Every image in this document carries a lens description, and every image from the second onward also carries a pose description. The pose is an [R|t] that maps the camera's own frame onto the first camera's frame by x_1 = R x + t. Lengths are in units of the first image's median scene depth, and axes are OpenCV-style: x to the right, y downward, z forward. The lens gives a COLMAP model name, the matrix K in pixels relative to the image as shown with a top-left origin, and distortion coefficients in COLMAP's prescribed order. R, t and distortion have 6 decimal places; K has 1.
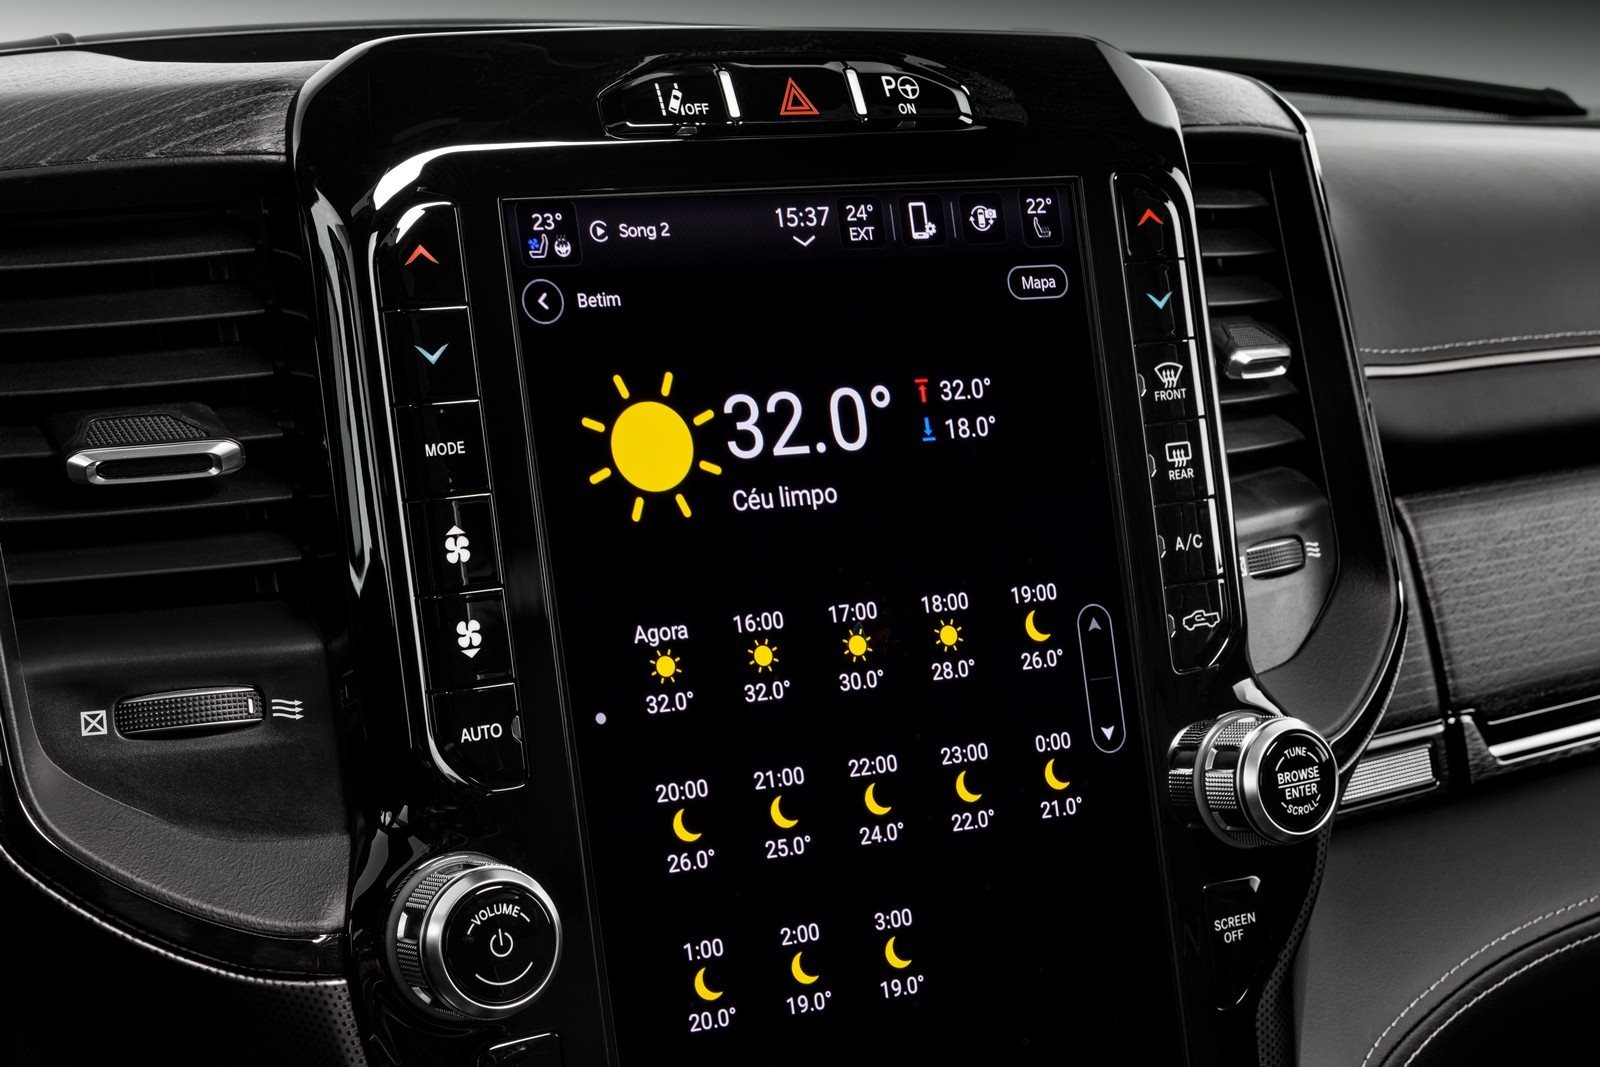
lens RADIAL K [[2533.5, 0, 799.2], [0, 2533.5, 532.8], [0, 0, 1]] dist [-0.011324, 0.000000]
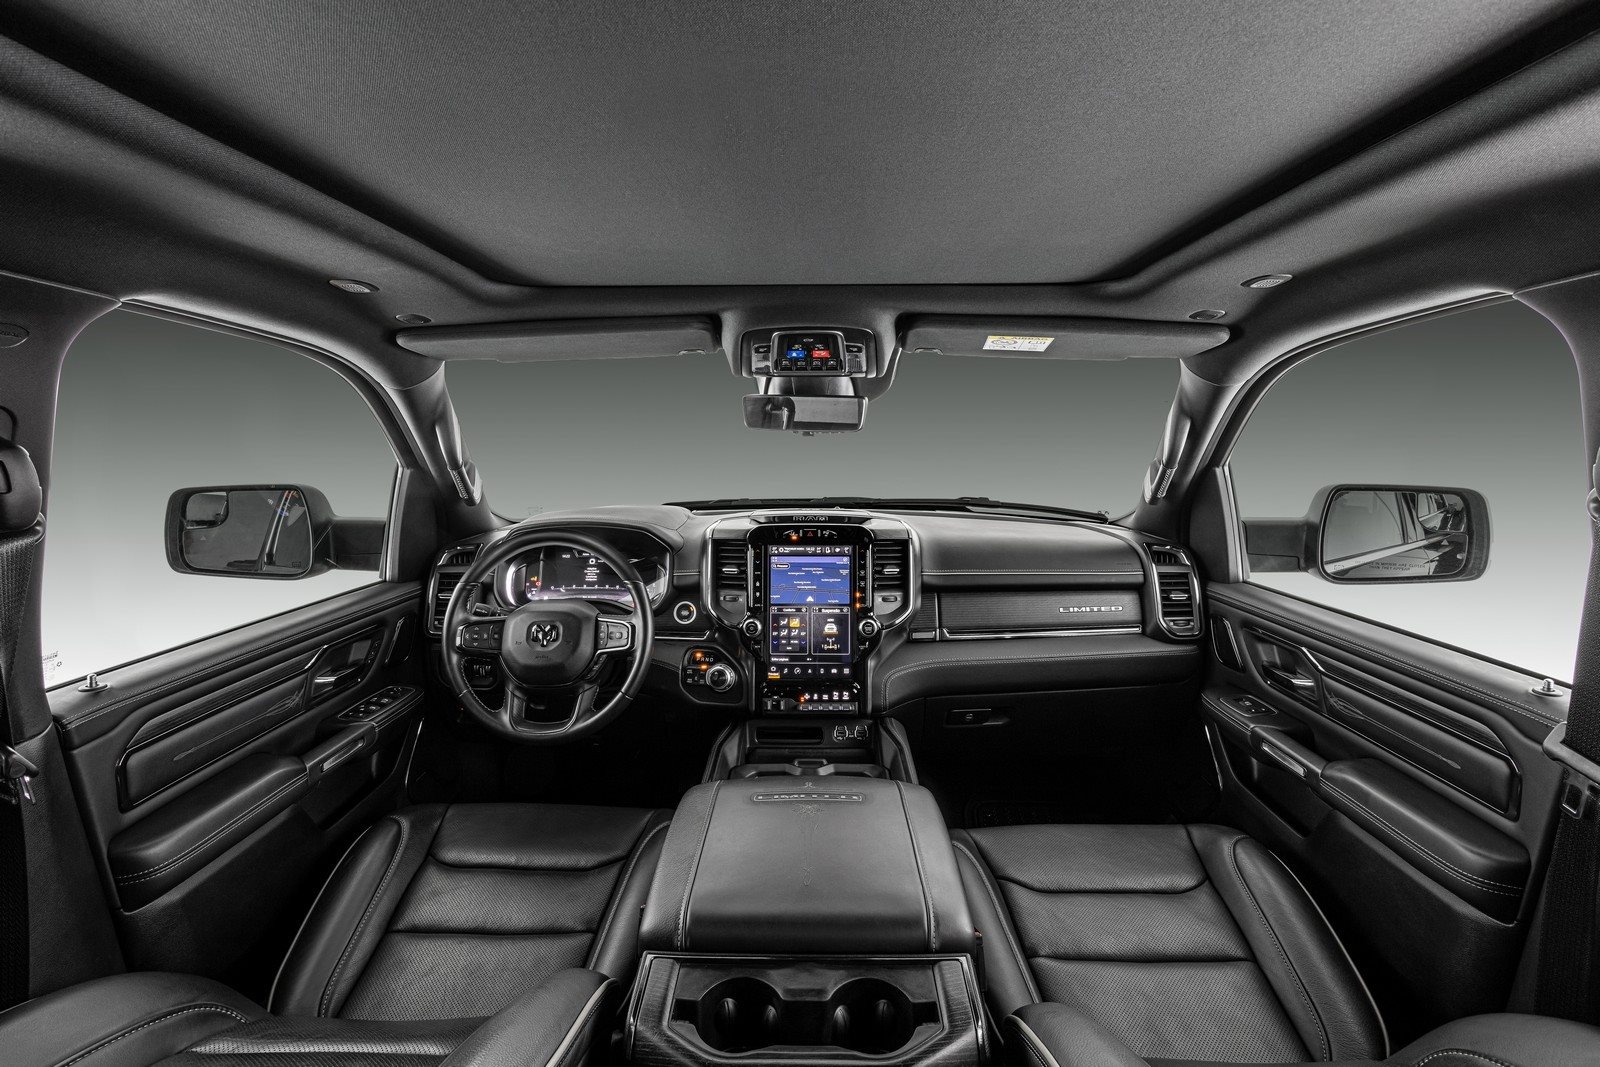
lens RADIAL K [[750.5, 0, 786.7], [0, 750.5, 535.0], [0, 0, 1]] dist [-0.050010, 0.000760]
pose [[0.837392, 0.084383, -0.540050, 1.149032], [-0.104033, 0.994556, -0.005913, -0.136121], [0.536611, 0.061135, 0.841612, -0.988883]]
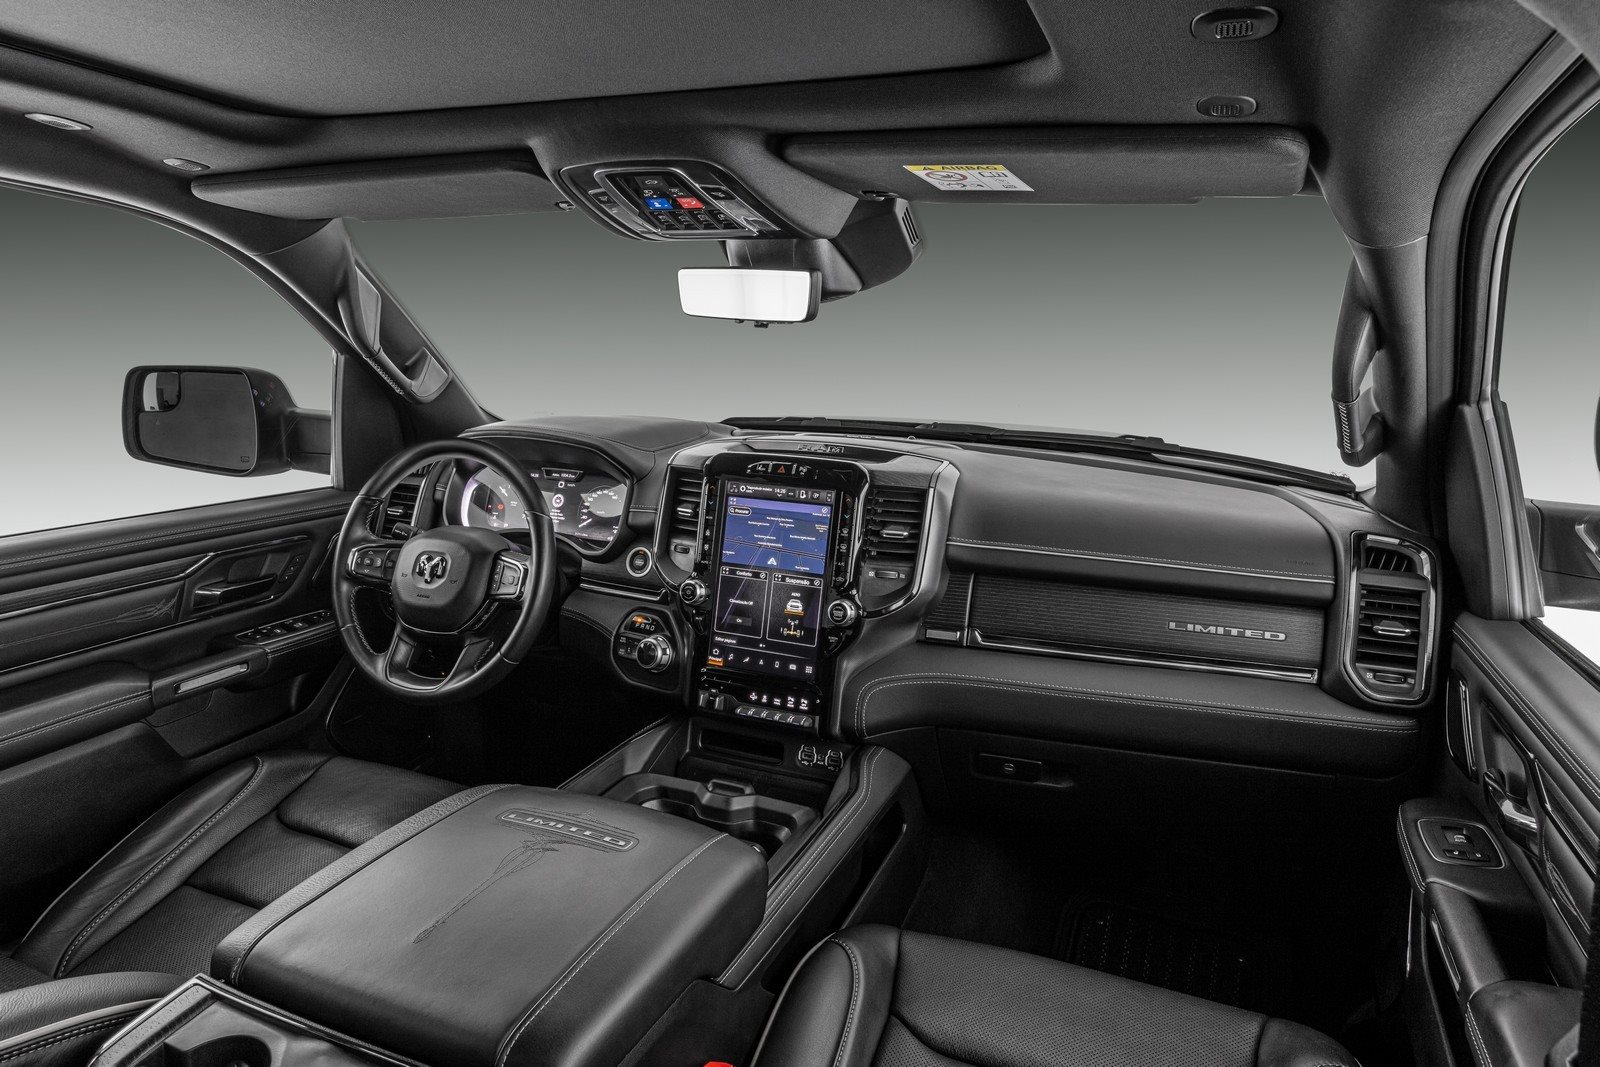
lens RADIAL K [[984.9, 0, 801.1], [0, 984.9, 534.8], [0, 0, 1]] dist [-0.027784, -0.001163]
pose [[0.582294, 0.194604, -0.789343, 1.667999], [-0.175723, 0.978104, 0.111511, -0.261789], [0.793760, 0.073773, 0.603741, -0.265772]]
